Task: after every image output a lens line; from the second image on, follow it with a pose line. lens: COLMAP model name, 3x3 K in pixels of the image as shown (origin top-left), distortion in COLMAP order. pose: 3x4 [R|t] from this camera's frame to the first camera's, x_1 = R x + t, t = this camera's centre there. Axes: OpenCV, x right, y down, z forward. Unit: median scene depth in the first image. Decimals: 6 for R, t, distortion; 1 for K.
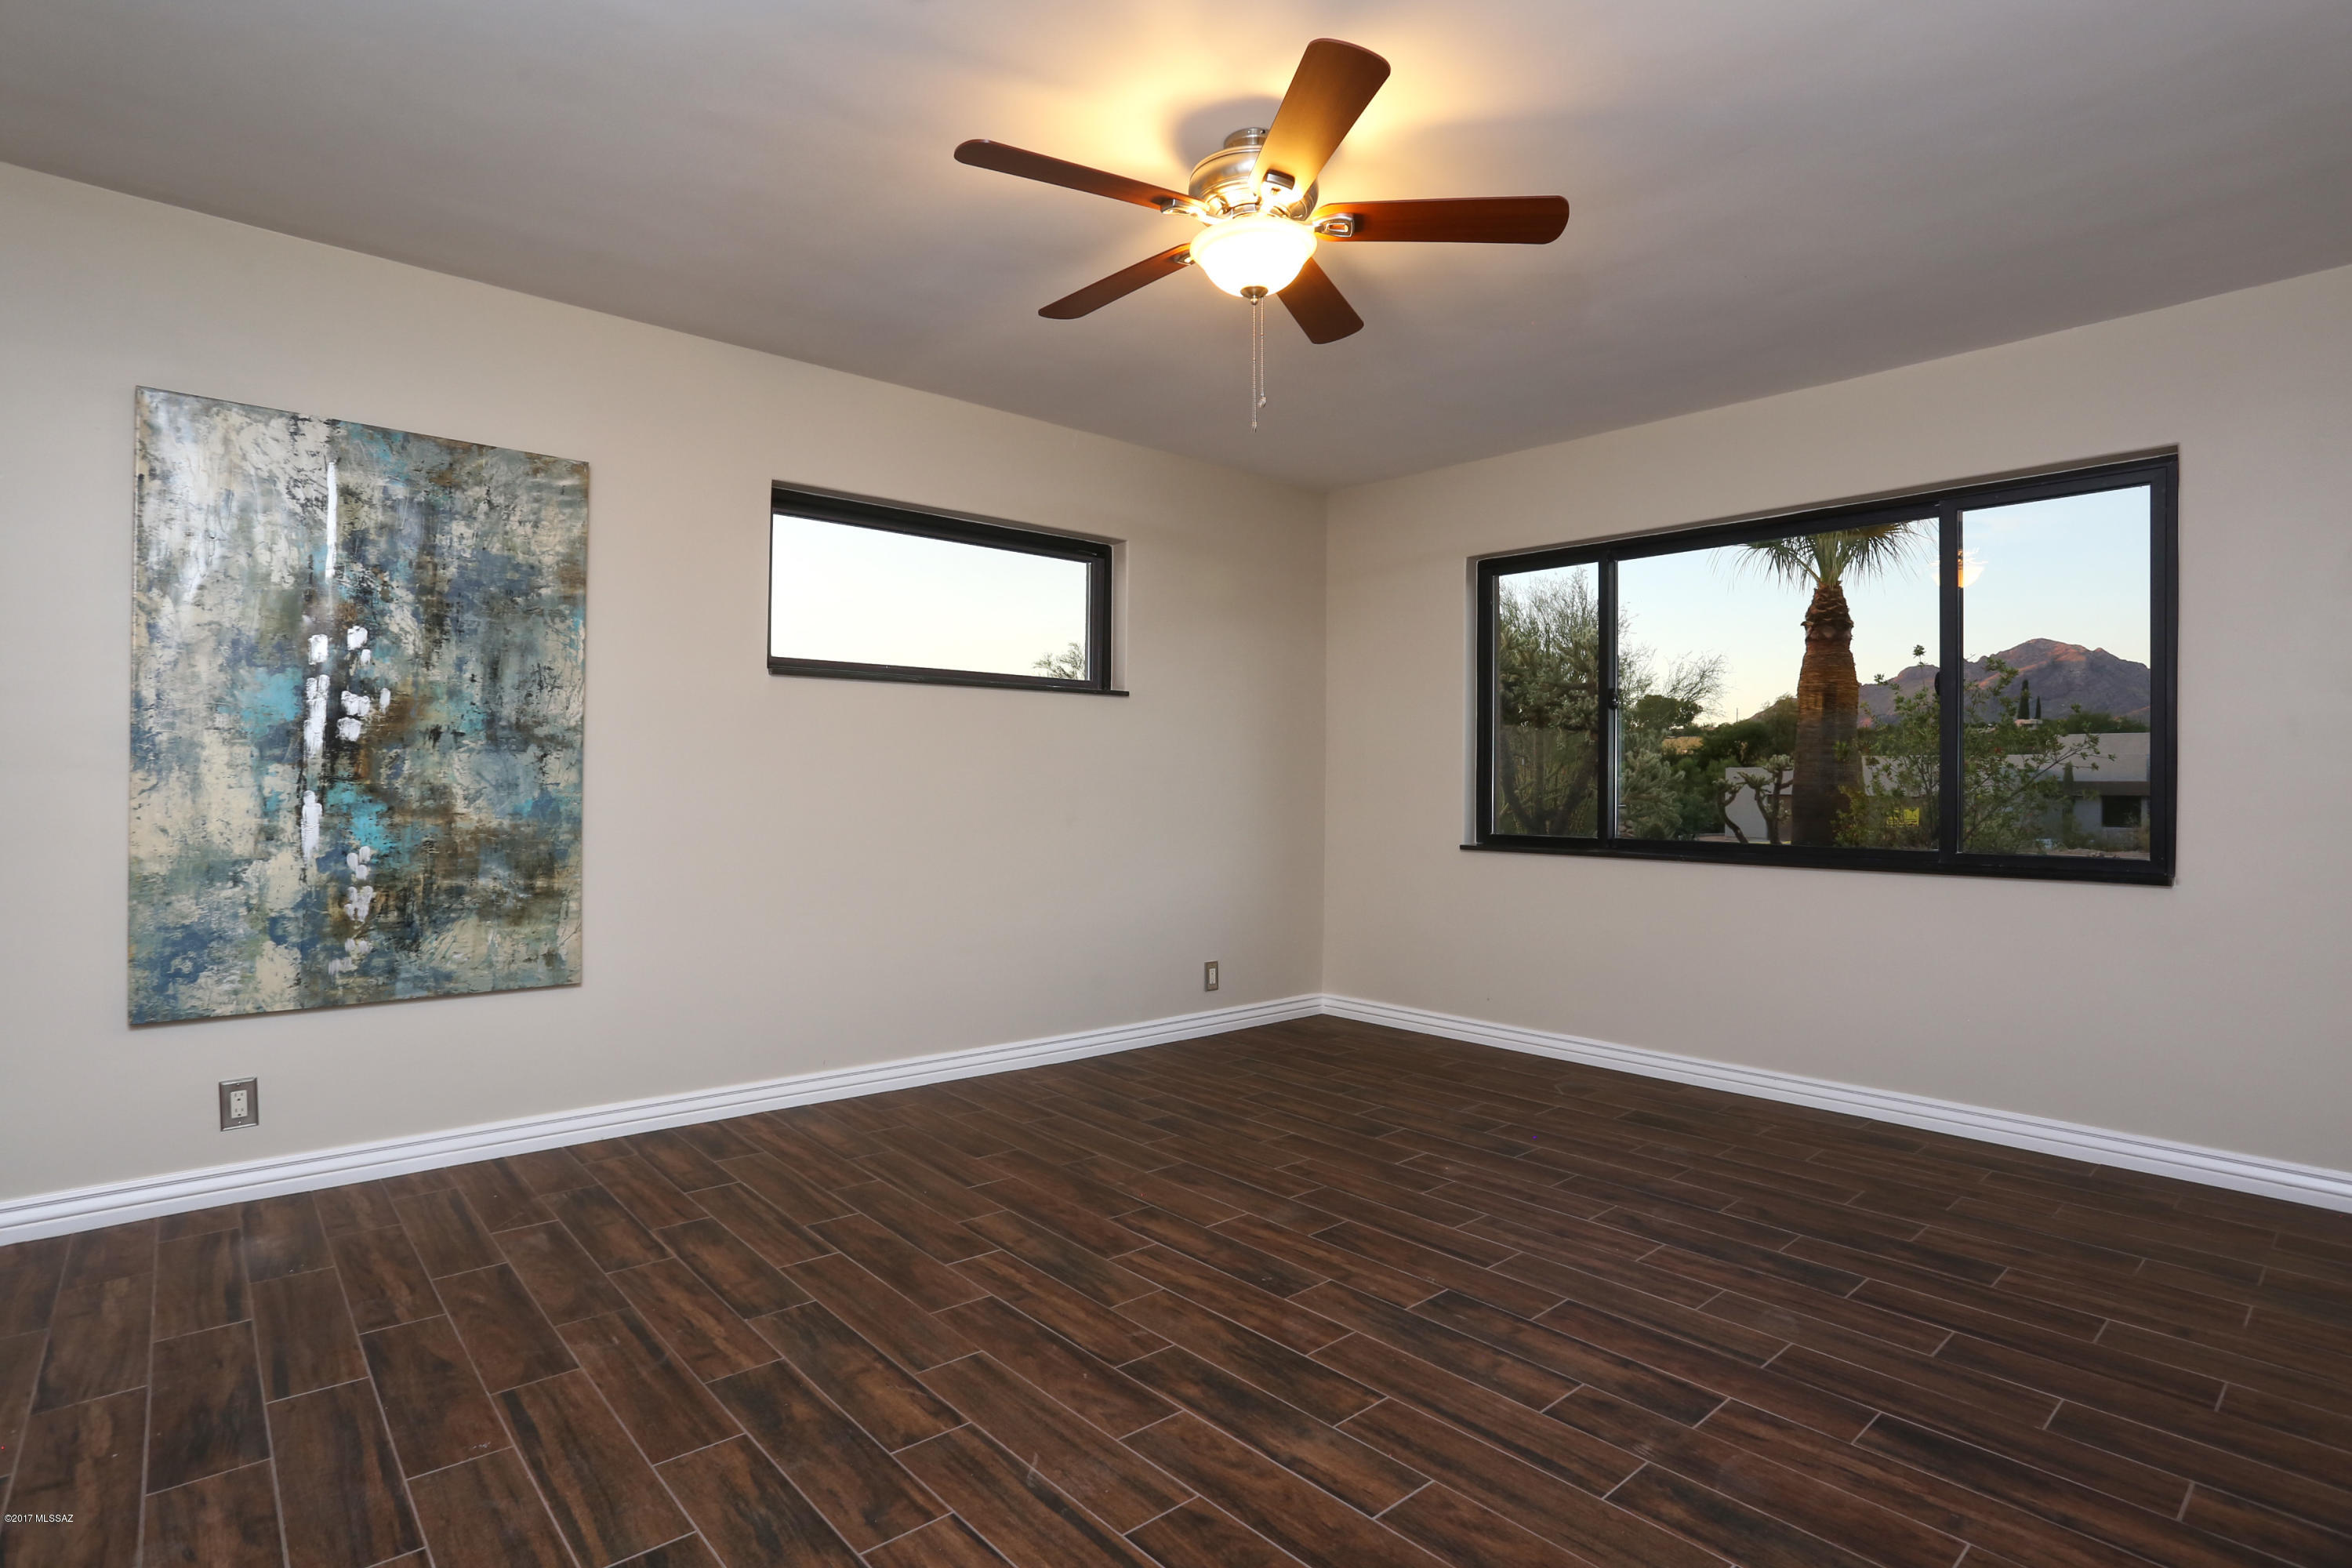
lens RADIAL K [[1166.5, 0, 1176.1], [0, 1166.5, 784.1], [0, 0, 1]] dist [-0.052043, 0.008460]
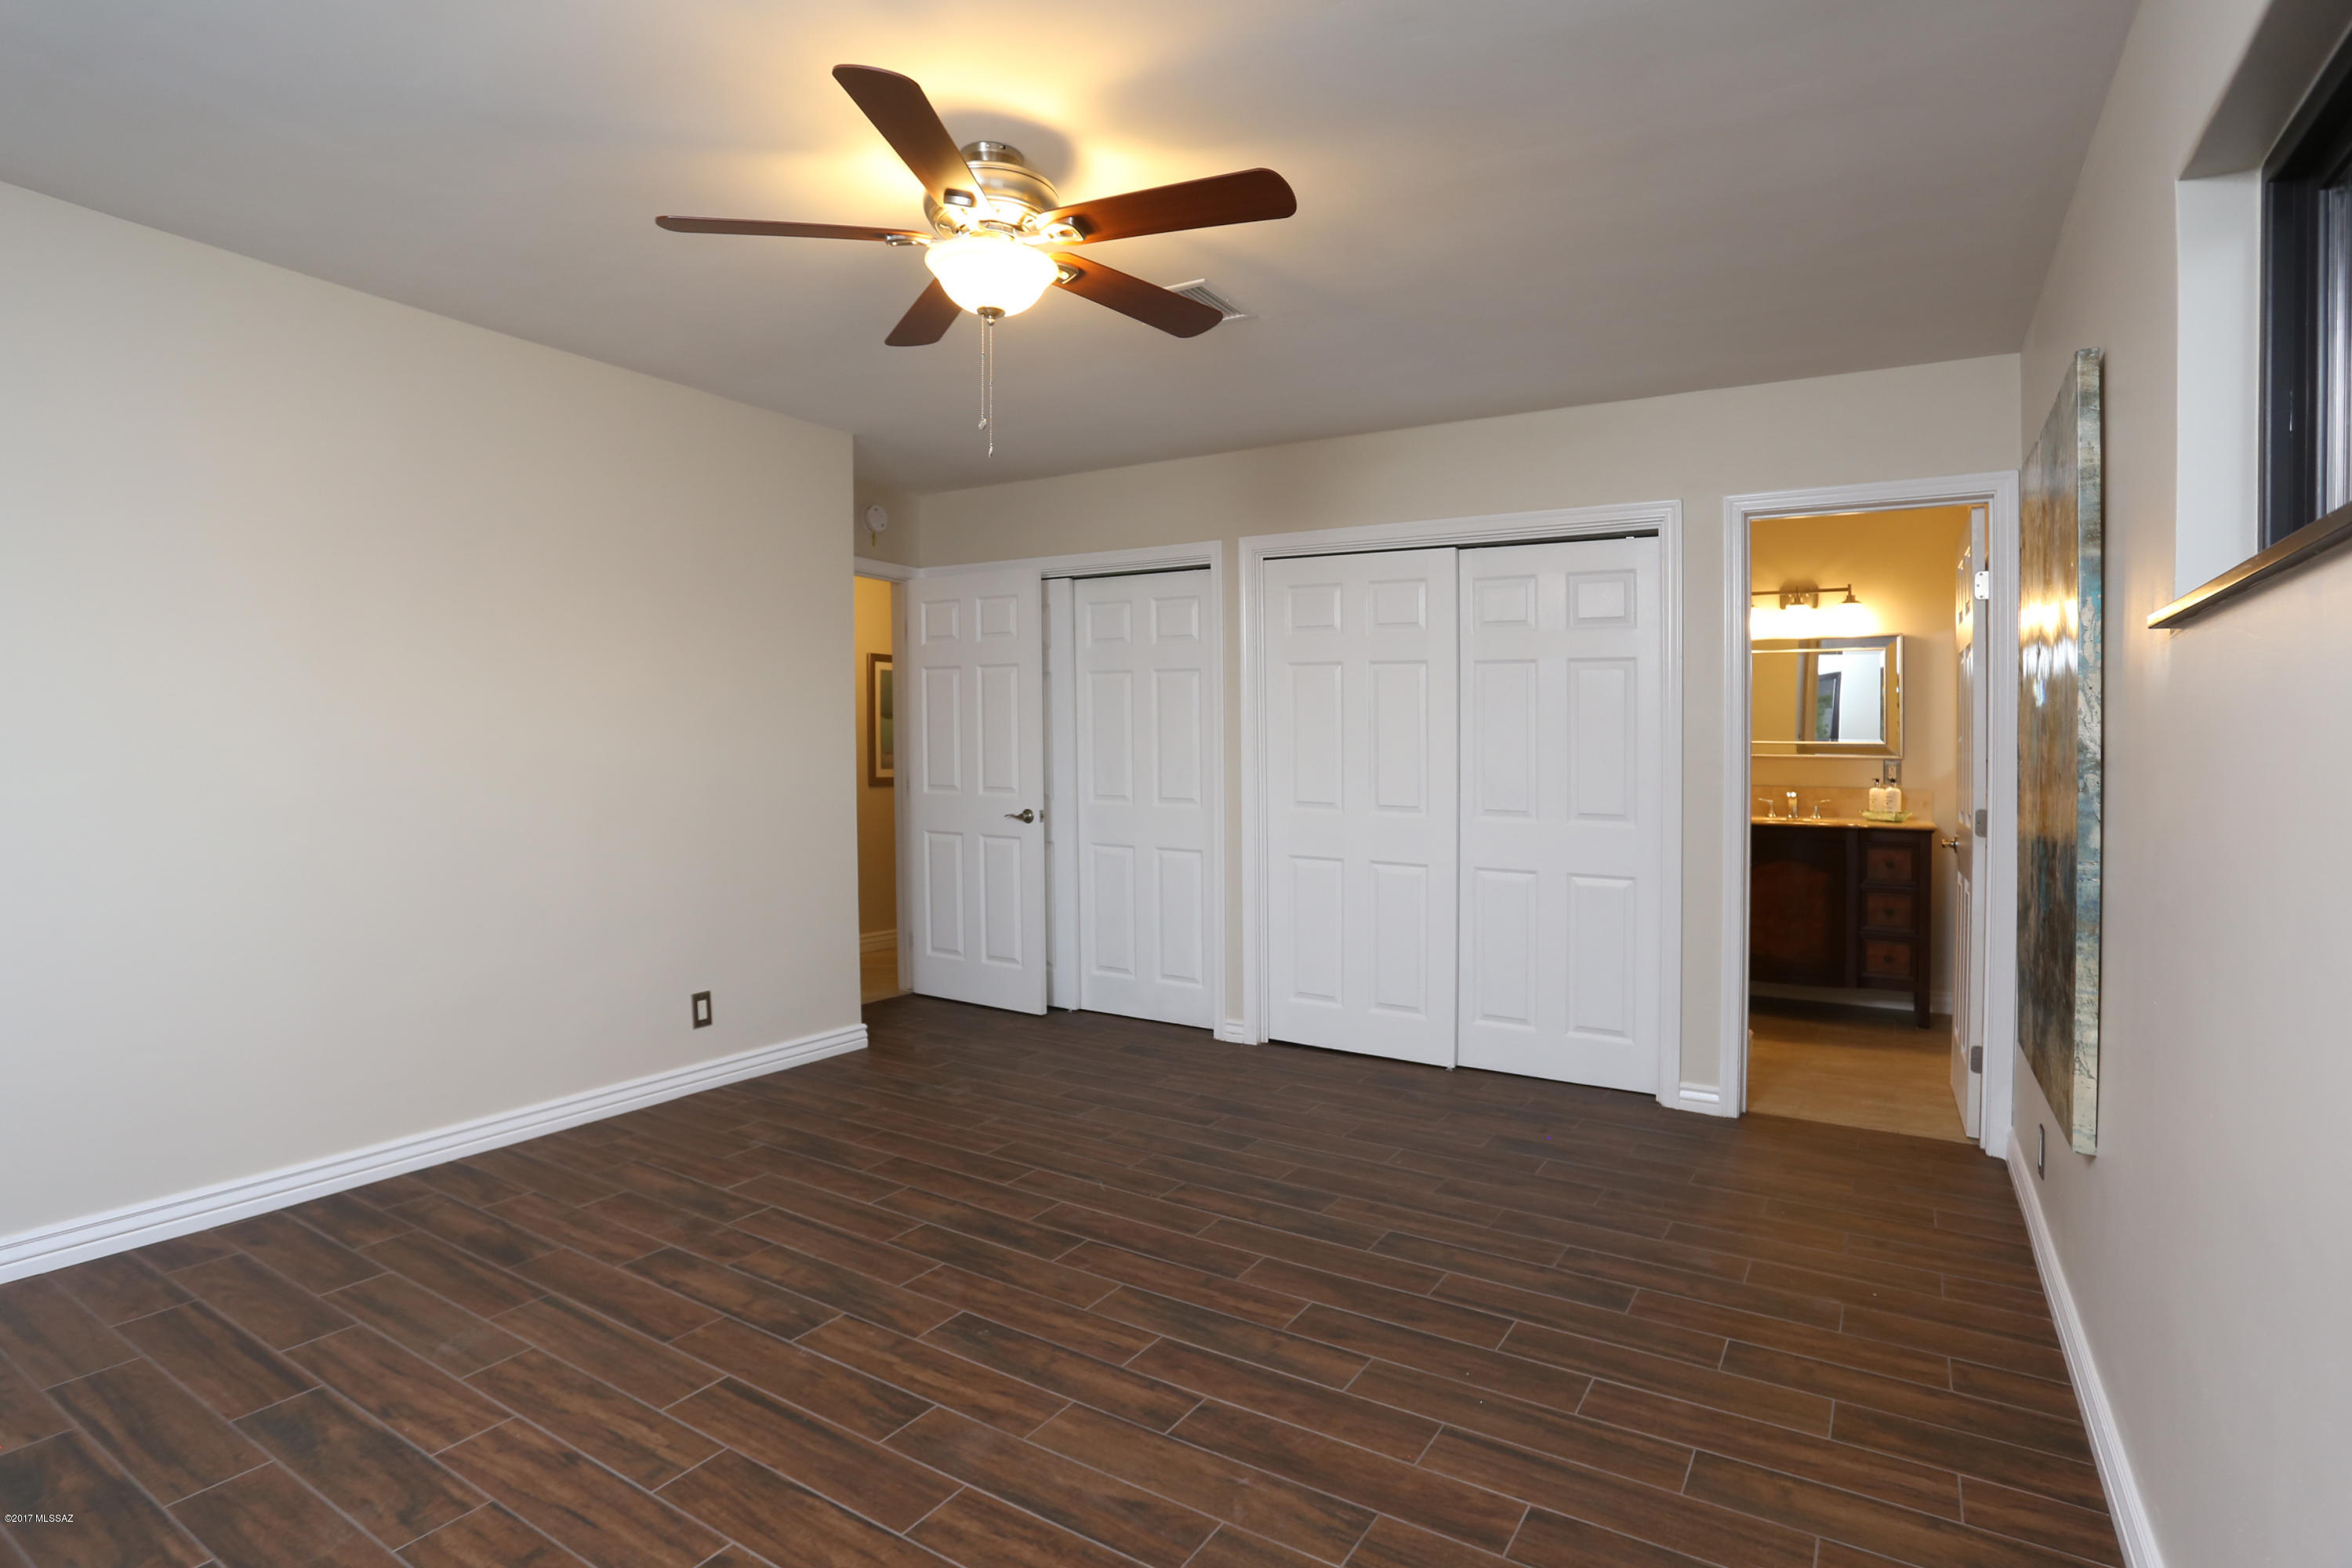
lens RADIAL K [[1166.5, 0, 1174.3], [0, 1166.5, 783.2], [0, 0, 1]] dist [-0.052043, 0.008460]
pose [[-0.957128, -0.015074, -0.289274, 0.230455], [-0.022117, 0.999533, 0.021093, -0.049561], [0.288821, 0.026587, -0.957014, 2.136673]]
